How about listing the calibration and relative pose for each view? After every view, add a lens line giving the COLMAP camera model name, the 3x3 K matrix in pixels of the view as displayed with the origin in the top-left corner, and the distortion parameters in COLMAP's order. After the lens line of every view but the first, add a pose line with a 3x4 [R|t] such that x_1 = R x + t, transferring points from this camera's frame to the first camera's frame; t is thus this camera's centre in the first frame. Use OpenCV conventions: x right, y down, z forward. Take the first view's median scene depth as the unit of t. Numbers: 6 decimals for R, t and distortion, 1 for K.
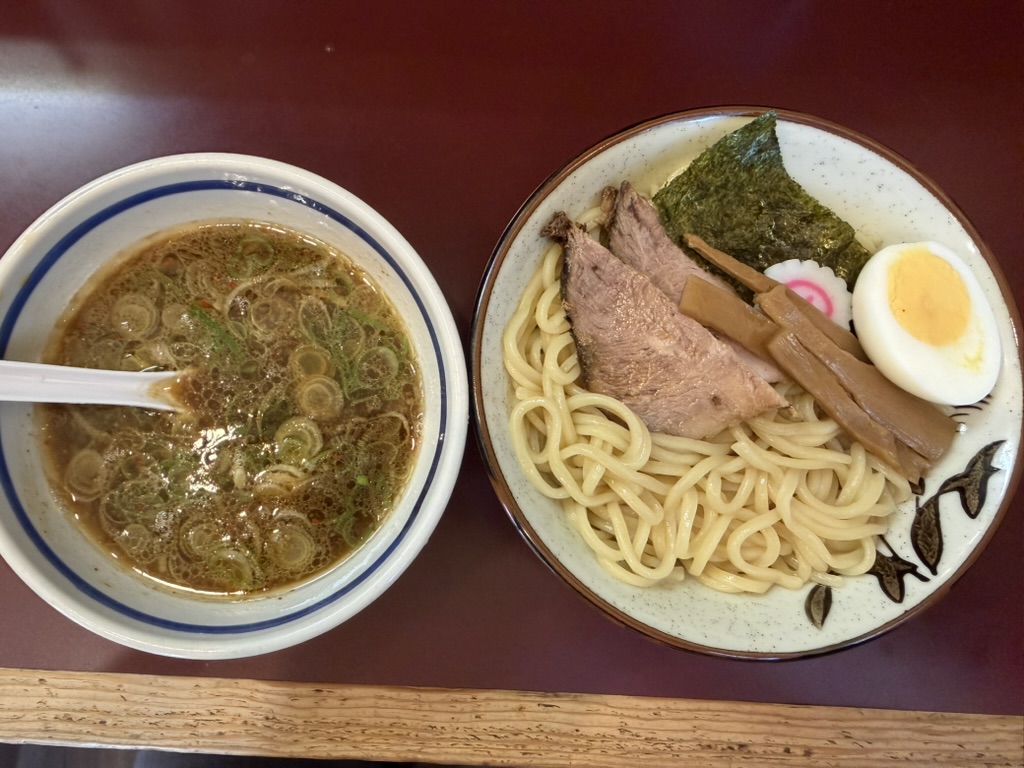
lens RADIAL K [[741.5, 0, 512.0], [0, 741.5, 384.0], [0, 0, 1]] dist [0.003271, 0.002365]
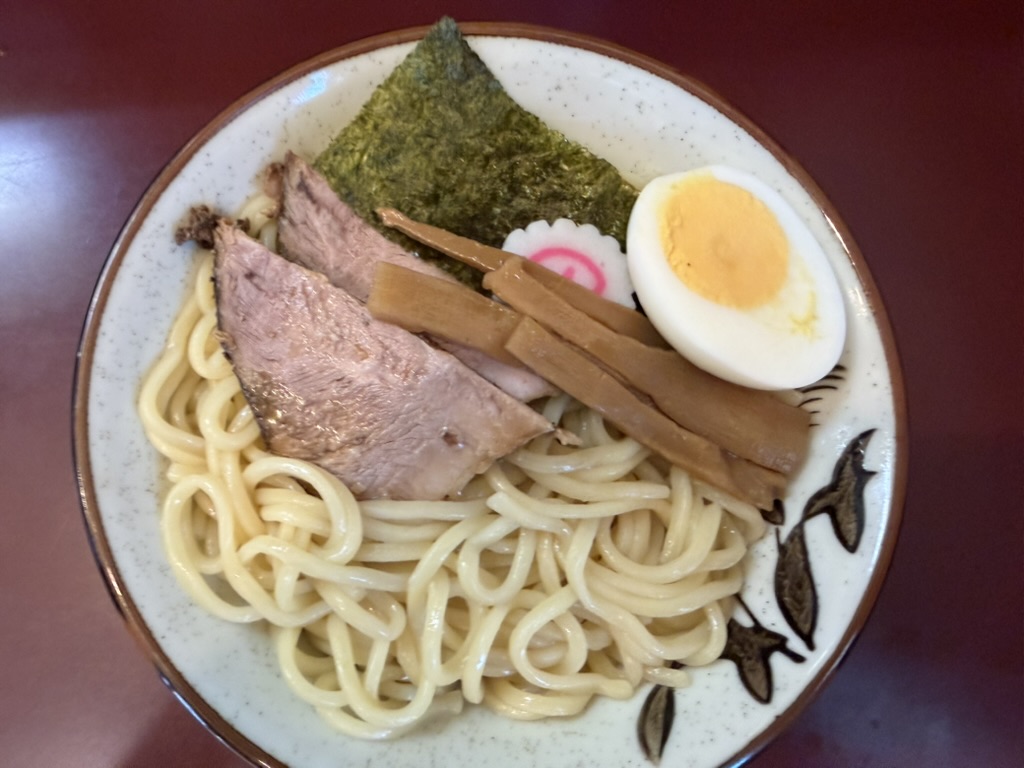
lens RADIAL K [[761.6, 0, 509.4], [0, 761.6, 340.1], [0, 0, 1]] dist [-0.000621, 0.002224]
pose [[0.986883, -0.158408, 0.031129, 0.316445], [0.160738, 0.982096, -0.098239, 0.010916], [-0.015010, 0.101954, 0.994676, 0.295136]]
